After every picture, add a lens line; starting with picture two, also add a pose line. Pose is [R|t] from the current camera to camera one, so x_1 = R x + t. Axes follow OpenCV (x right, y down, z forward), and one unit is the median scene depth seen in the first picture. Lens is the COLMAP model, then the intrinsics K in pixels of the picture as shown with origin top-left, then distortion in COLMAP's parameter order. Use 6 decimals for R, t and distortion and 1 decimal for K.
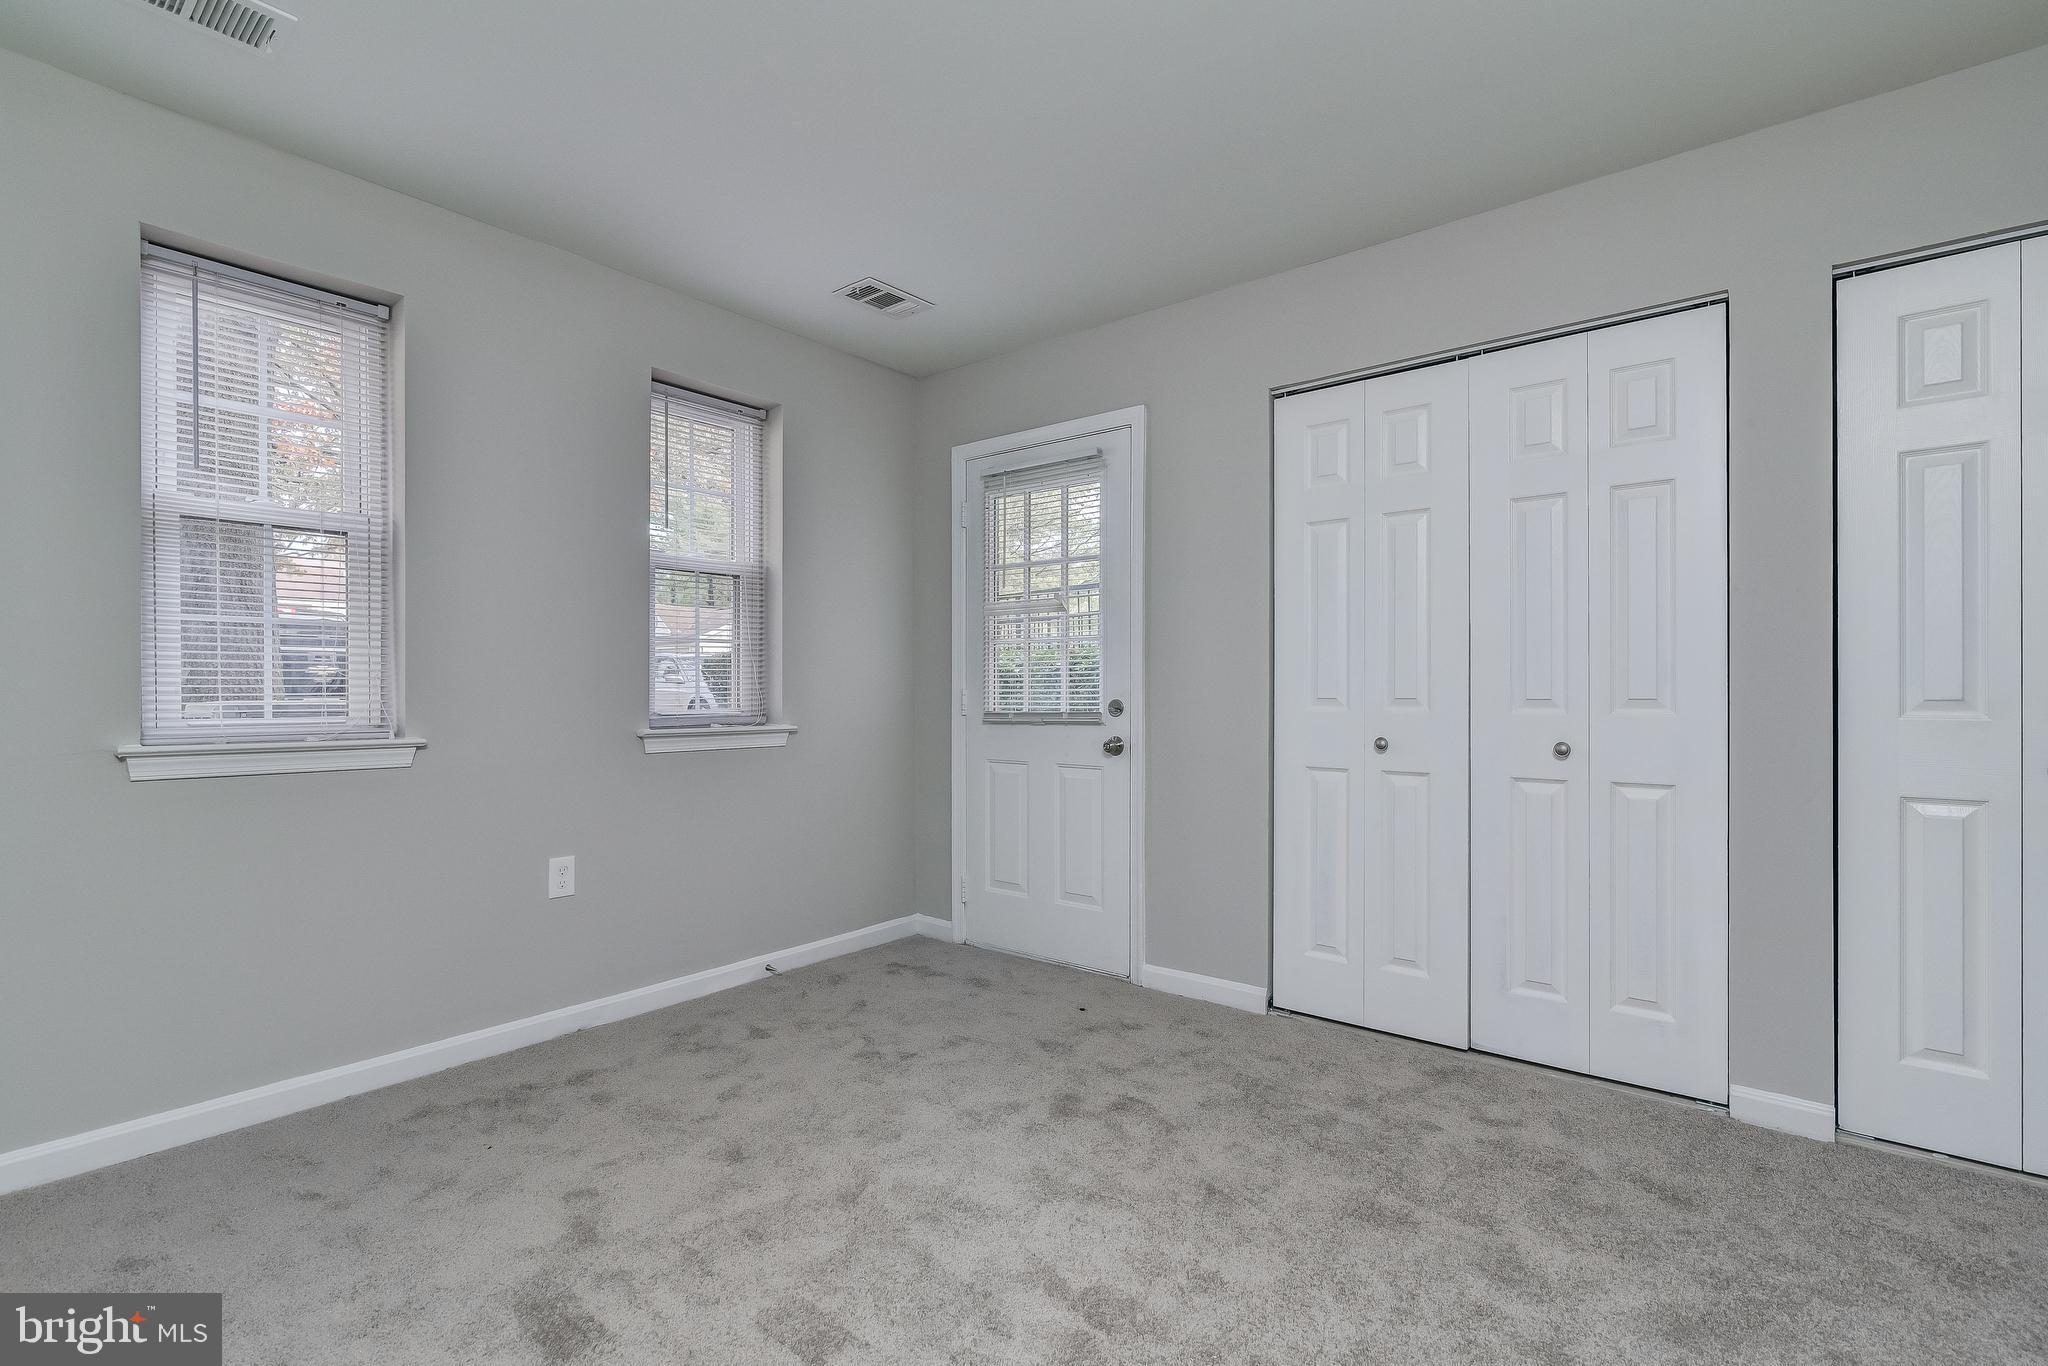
lens RADIAL K [[928.5, 0, 1027.9], [0, 928.5, 689.7], [0, 0, 1]] dist [-0.011806, 0.002711]
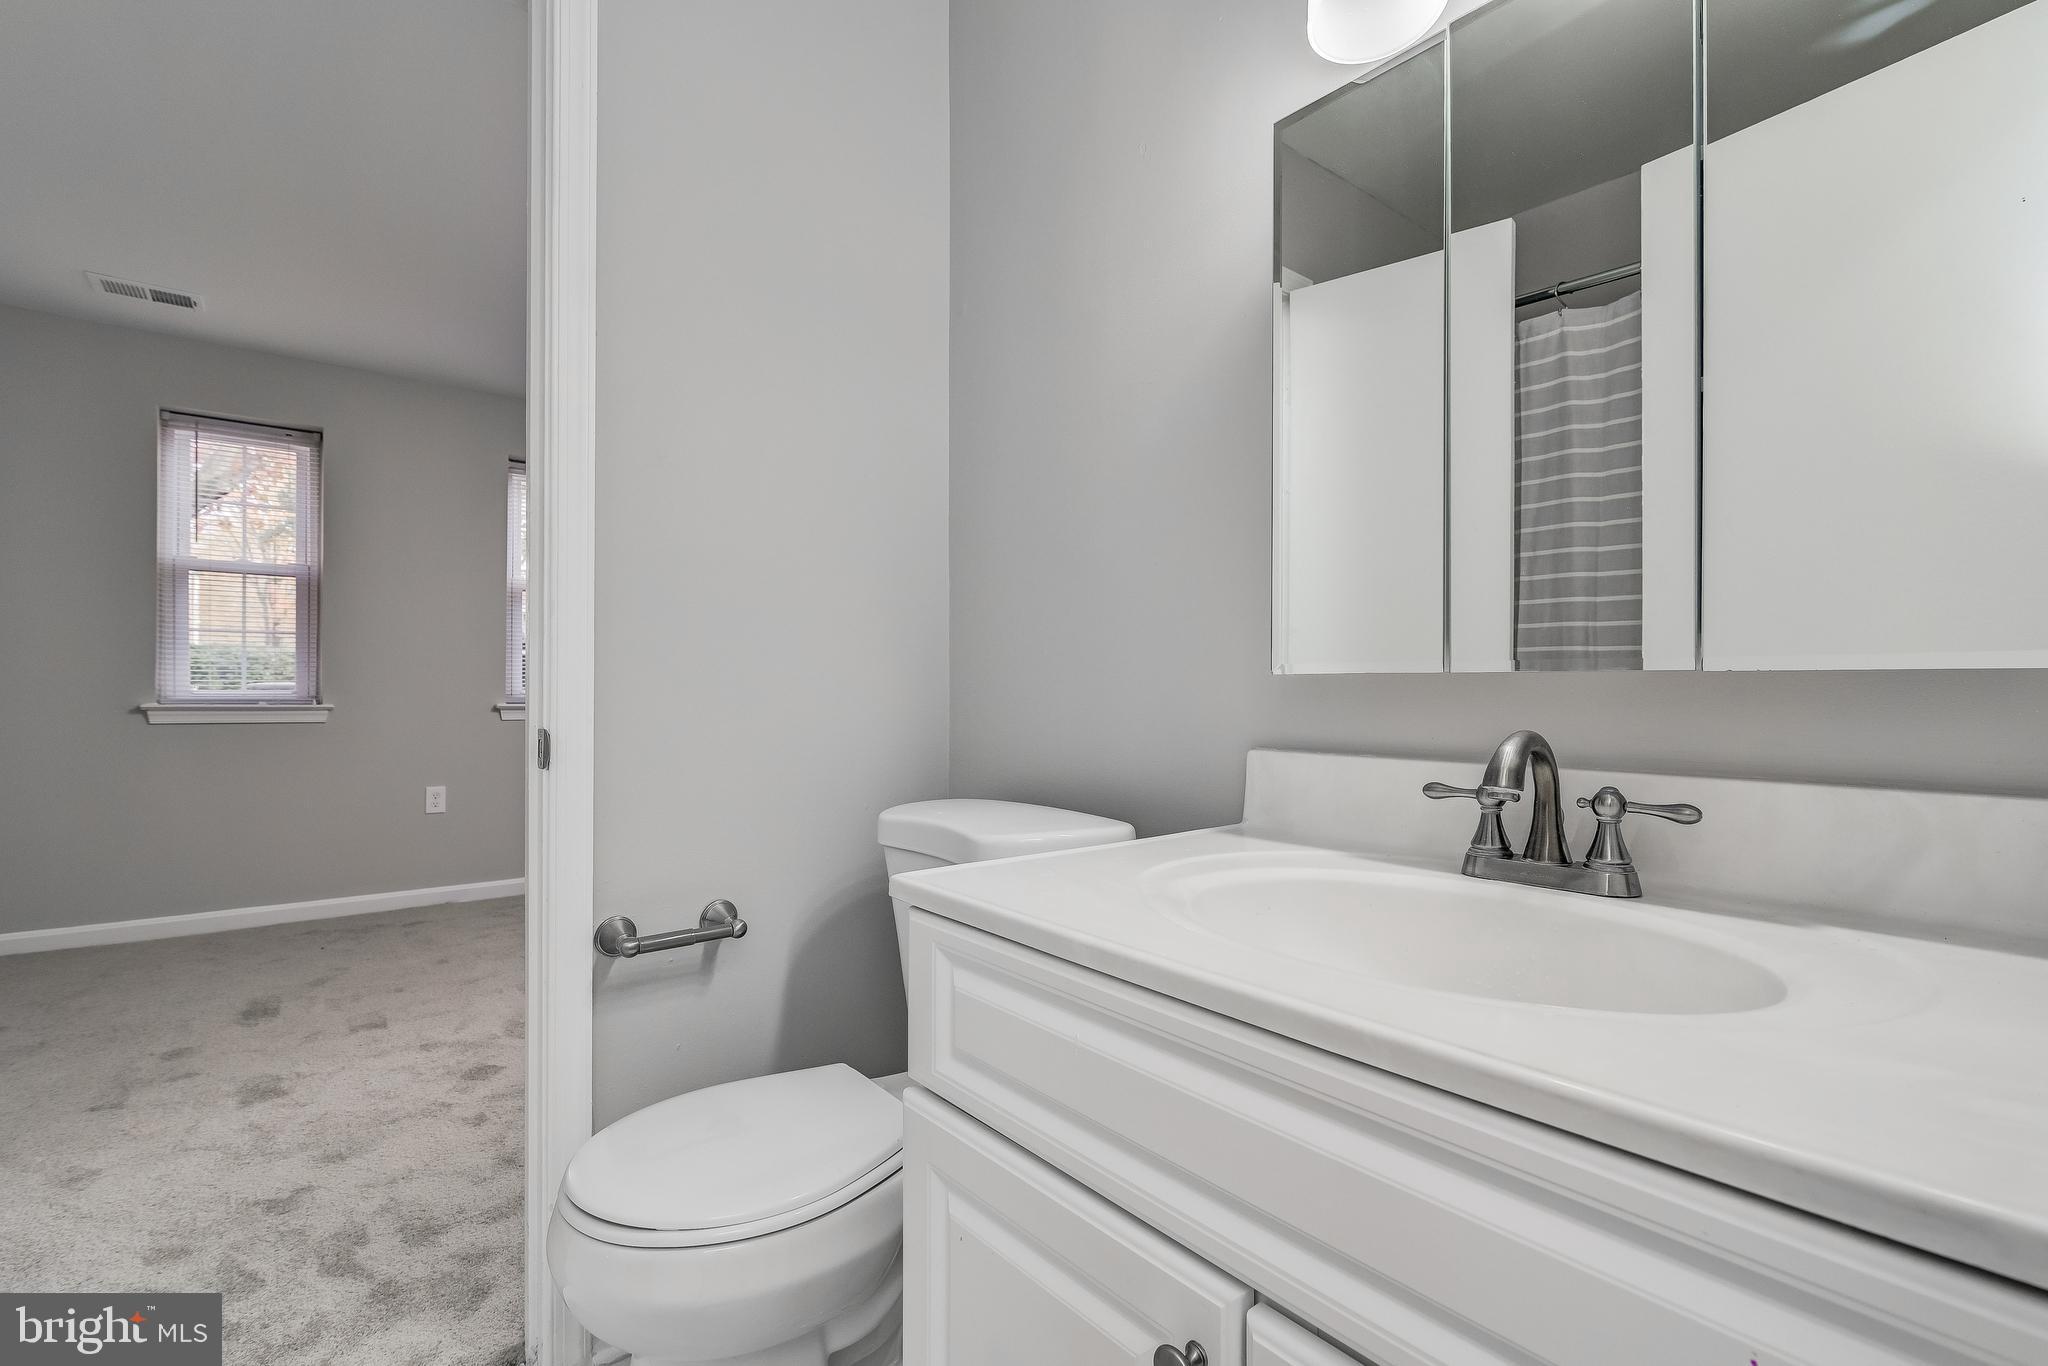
lens RADIAL K [[928.5, 0, 1027.5], [0, 928.5, 693.3], [0, 0, 1]] dist [-0.011806, 0.002711]
pose [[0.977825, 0.006189, -0.209330, 0.749493], [-0.005633, 0.999979, 0.003252, 0.018983], [0.209346, -0.002001, 0.977840, -0.266429]]
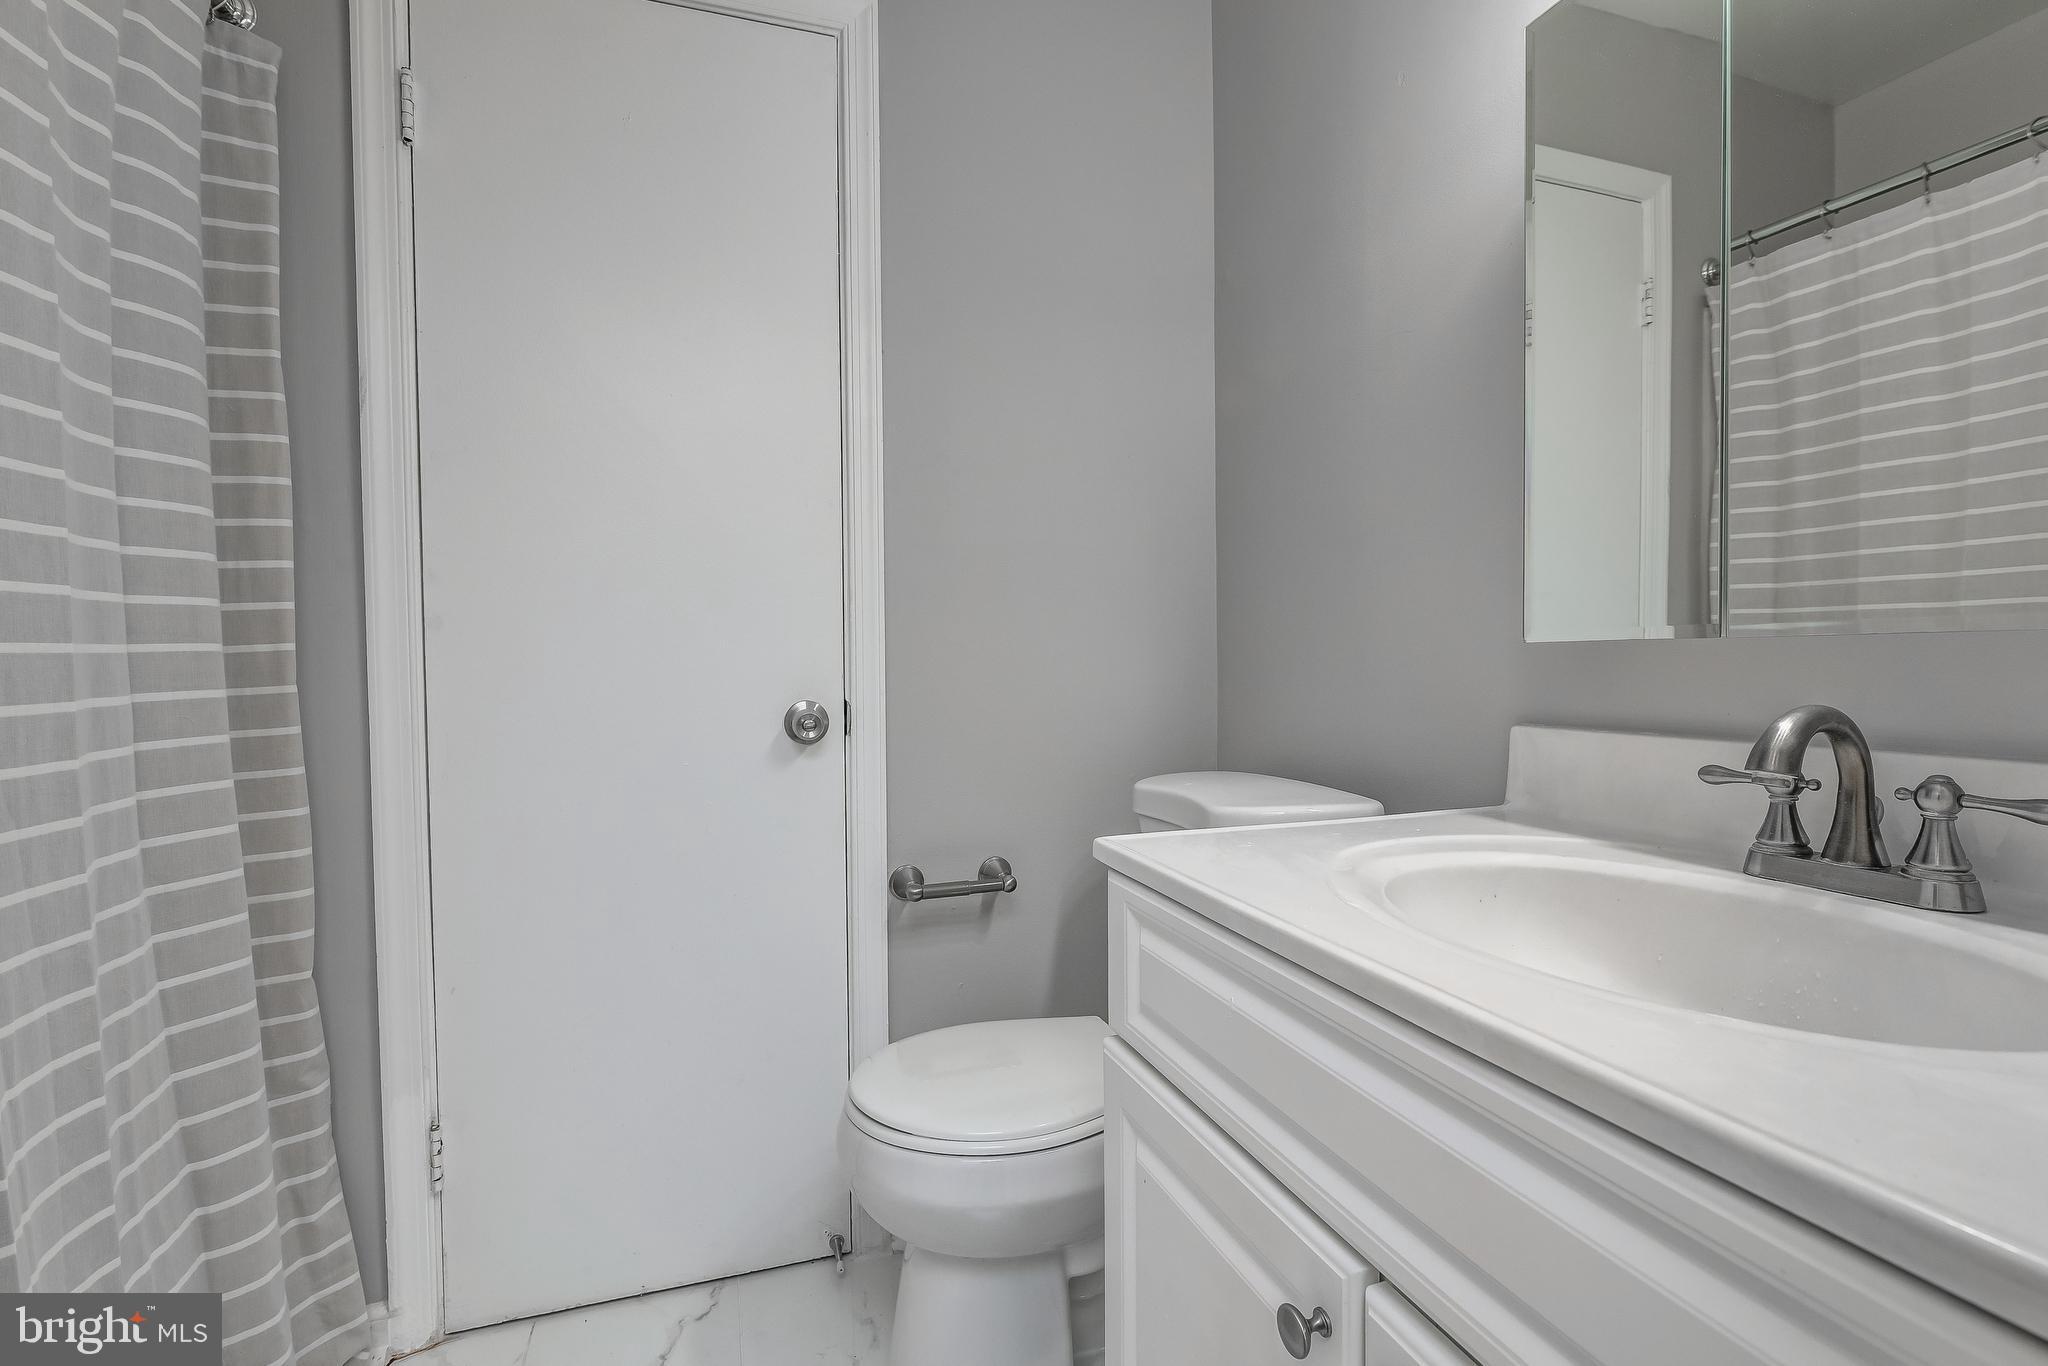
lens RADIAL K [[928.5, 0, 1019.8], [0, 928.5, 685.5], [0, 0, 1]] dist [-0.011806, 0.002711]
pose [[0.846843, 0.008366, -0.531778, 0.791753], [0.005851, 0.999669, 0.025044, 0.018289], [0.531812, -0.024319, 0.846513, -0.265956]]
